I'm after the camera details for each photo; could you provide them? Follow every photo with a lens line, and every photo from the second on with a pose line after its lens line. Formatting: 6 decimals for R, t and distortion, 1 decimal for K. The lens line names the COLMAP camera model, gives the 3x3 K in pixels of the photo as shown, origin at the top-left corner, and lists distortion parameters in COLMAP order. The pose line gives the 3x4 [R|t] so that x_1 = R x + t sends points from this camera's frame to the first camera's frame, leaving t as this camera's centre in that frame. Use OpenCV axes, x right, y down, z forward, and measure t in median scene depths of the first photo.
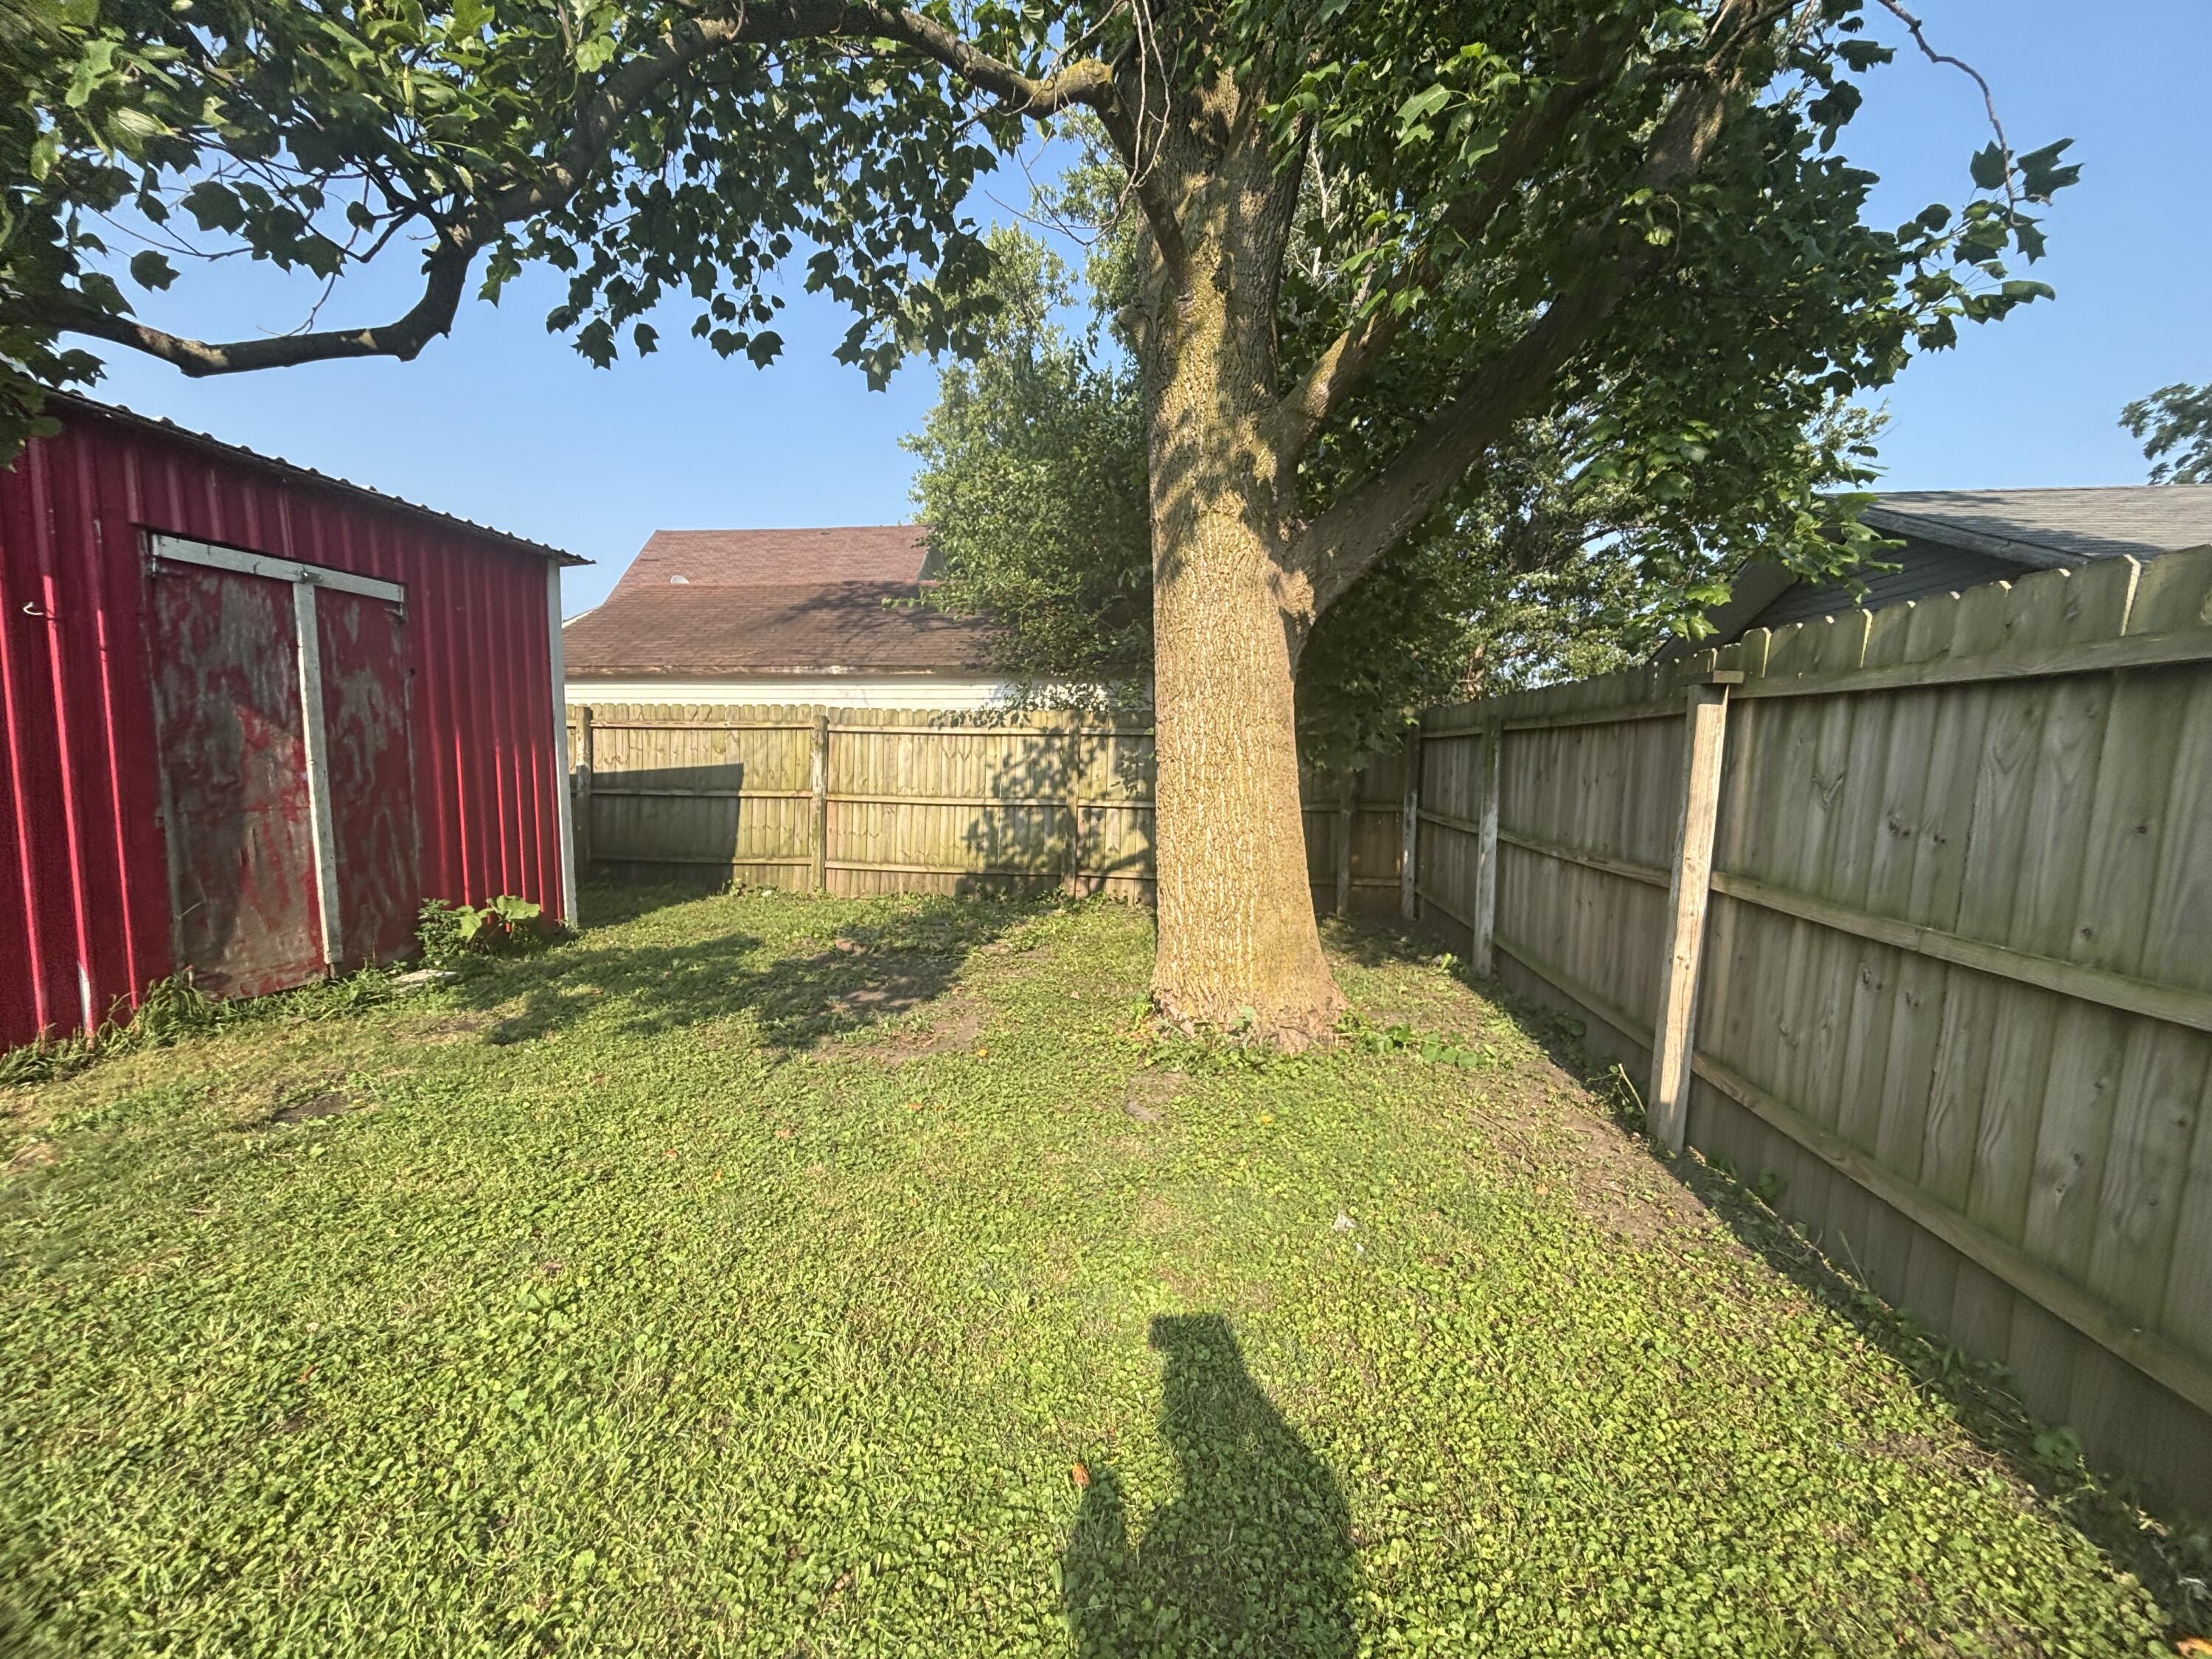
lens RADIAL K [[901.1, 0, 1100.6], [0, 901.1, 835.6], [0, 0, 1]] dist [0.012450, -0.000609]
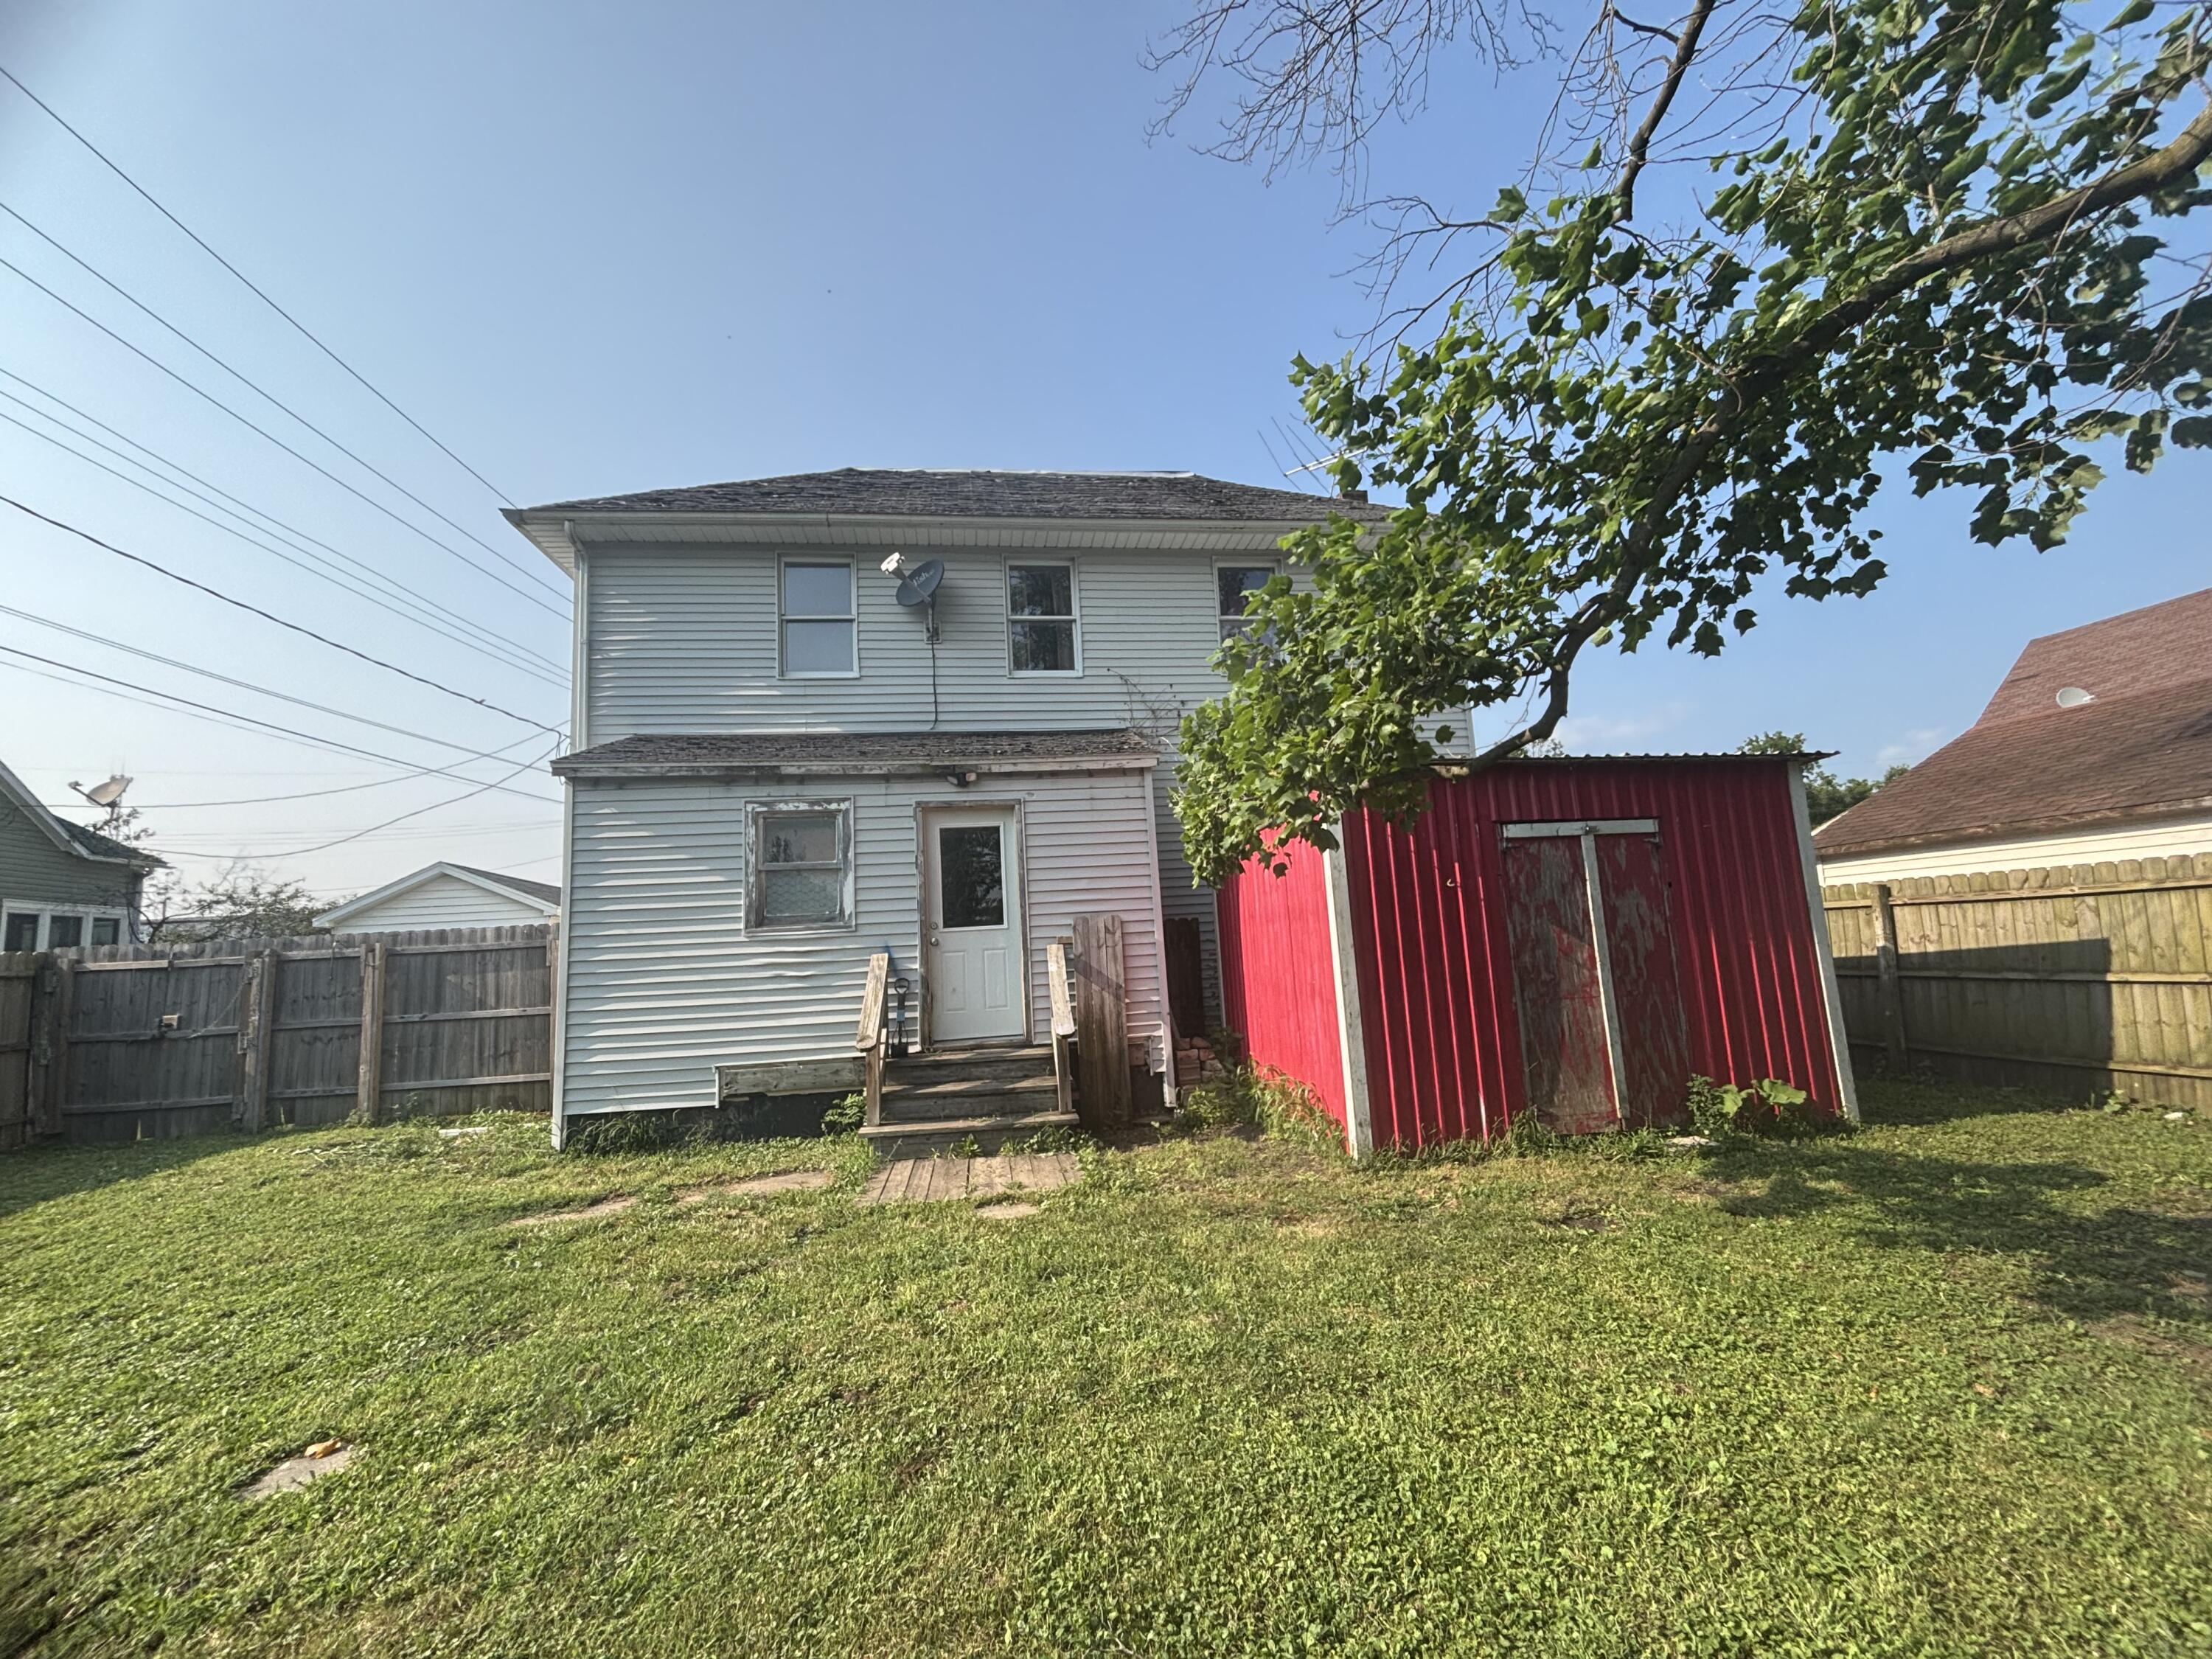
lens RADIAL K [[901.1, 0, 1107.8], [0, 901.1, 828.2], [0, 0, 1]] dist [0.012450, -0.000609]
pose [[0.270373, -0.154027, -0.950355, 0.289657], [-0.029647, 0.985319, -0.168128, -0.033065], [0.962299, 0.073632, 0.261837, -0.092370]]
